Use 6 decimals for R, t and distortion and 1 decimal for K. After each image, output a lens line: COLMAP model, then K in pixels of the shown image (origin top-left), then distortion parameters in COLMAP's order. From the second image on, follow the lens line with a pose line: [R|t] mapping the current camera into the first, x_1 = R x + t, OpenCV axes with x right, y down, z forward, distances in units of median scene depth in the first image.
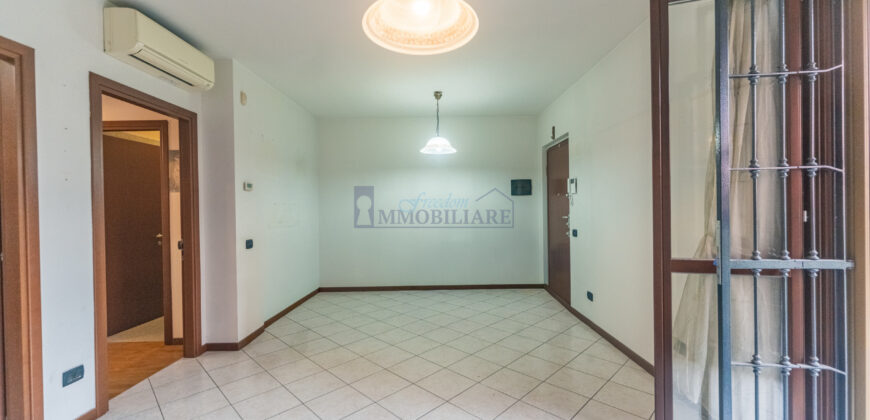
lens RADIAL K [[345.7, 0, 436.0], [0, 345.7, 209.2], [0, 0, 1]] dist [0.001240, -0.001575]
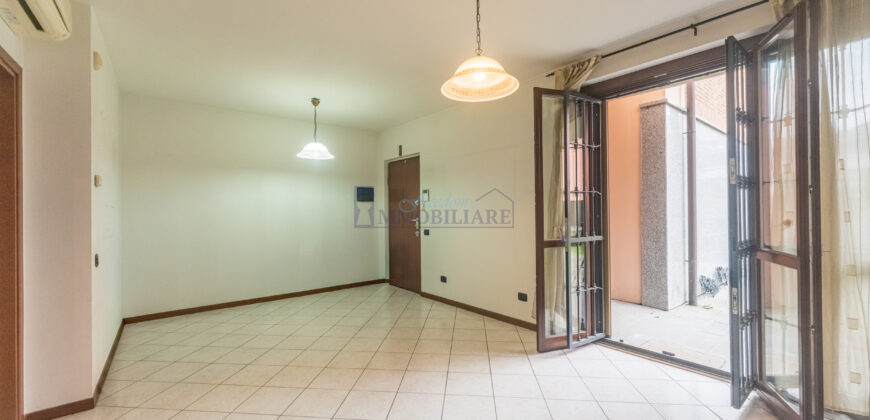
lens RADIAL K [[345.7, 0, 434.0], [0, 345.7, 210.9], [0, 0, 1]] dist [0.001240, -0.001575]
pose [[0.781218, 0.005675, 0.624232, -0.357833], [0.003084, 0.999911, -0.012951, 0.006298], [-0.624251, 0.012043, 0.781131, -0.010748]]
